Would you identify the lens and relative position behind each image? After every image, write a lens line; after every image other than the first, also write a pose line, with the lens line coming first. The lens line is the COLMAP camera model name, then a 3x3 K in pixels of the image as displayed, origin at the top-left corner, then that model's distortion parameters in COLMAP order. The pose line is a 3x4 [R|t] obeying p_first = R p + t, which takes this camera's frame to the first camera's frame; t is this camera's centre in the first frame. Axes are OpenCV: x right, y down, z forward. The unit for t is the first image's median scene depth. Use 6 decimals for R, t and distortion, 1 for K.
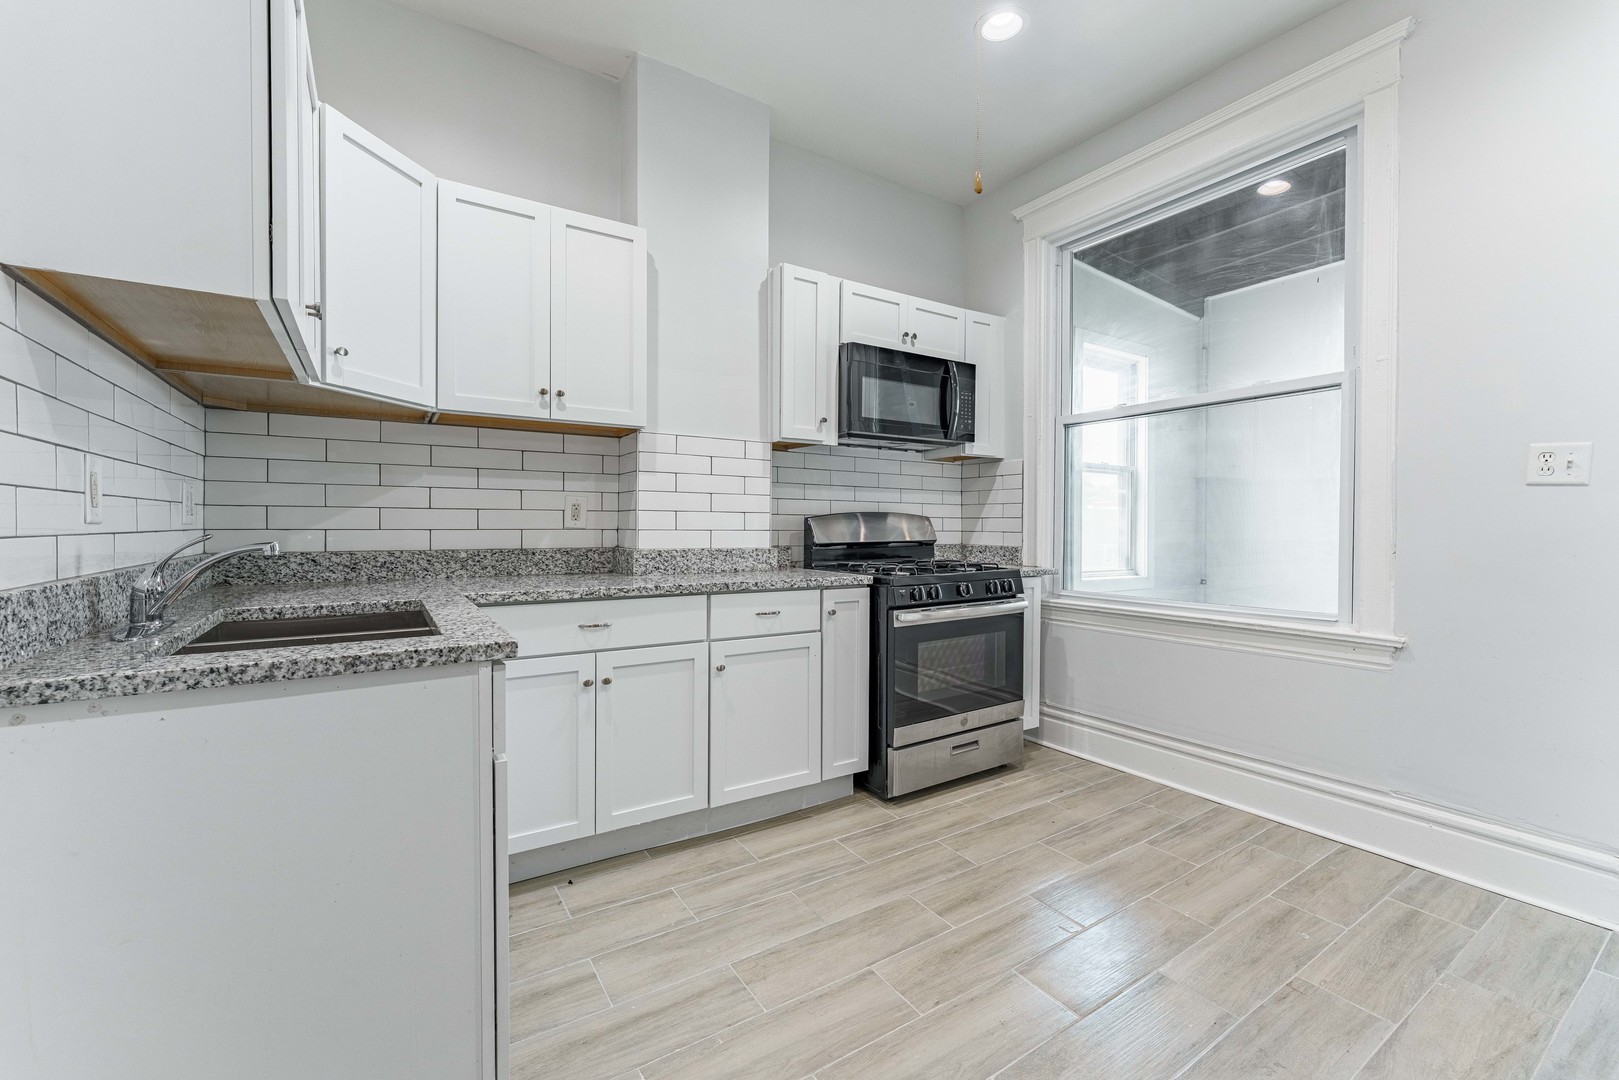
lens RADIAL K [[670.6, 0, 801.6], [0, 670.6, 536.1], [0, 0, 1]] dist [0.003278, -0.000329]
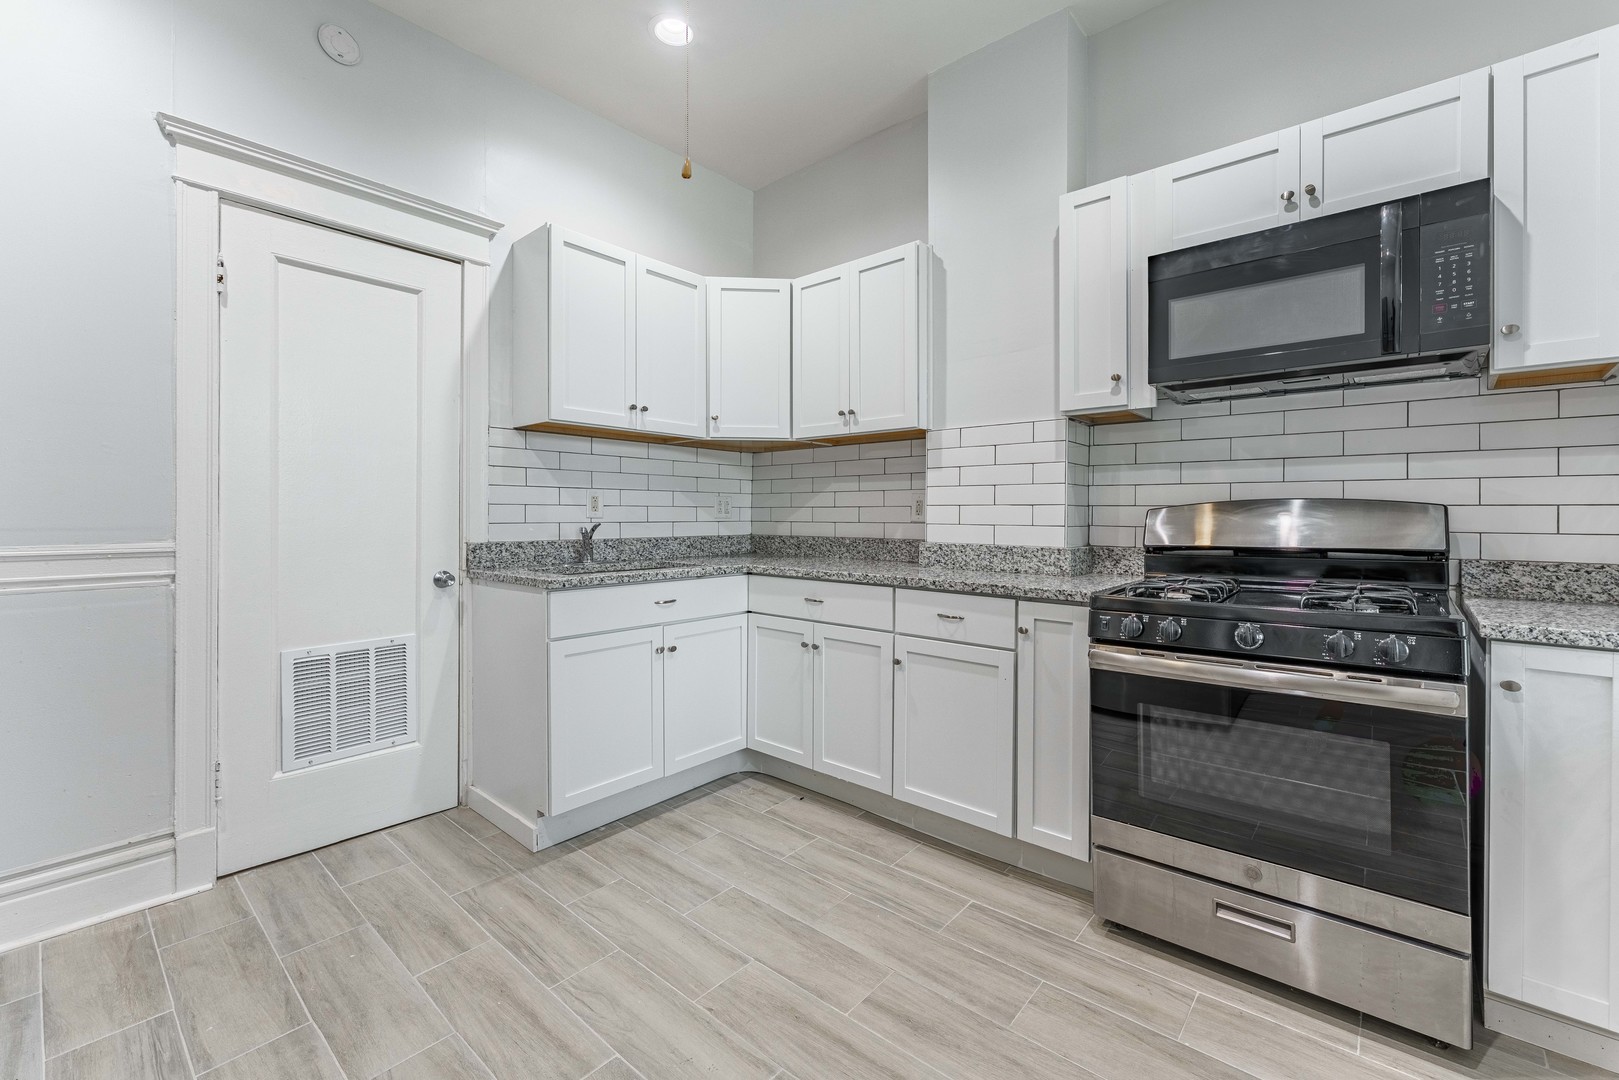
lens RADIAL K [[670.6, 0, 801.5], [0, 670.6, 524.7], [0, 0, 1]] dist [0.003278, -0.000329]
pose [[0.285690, 0.009452, -0.958275, 0.747166], [-0.017319, 0.999839, 0.004698, -0.010034], [0.958166, 0.015255, 0.285808, 0.535447]]
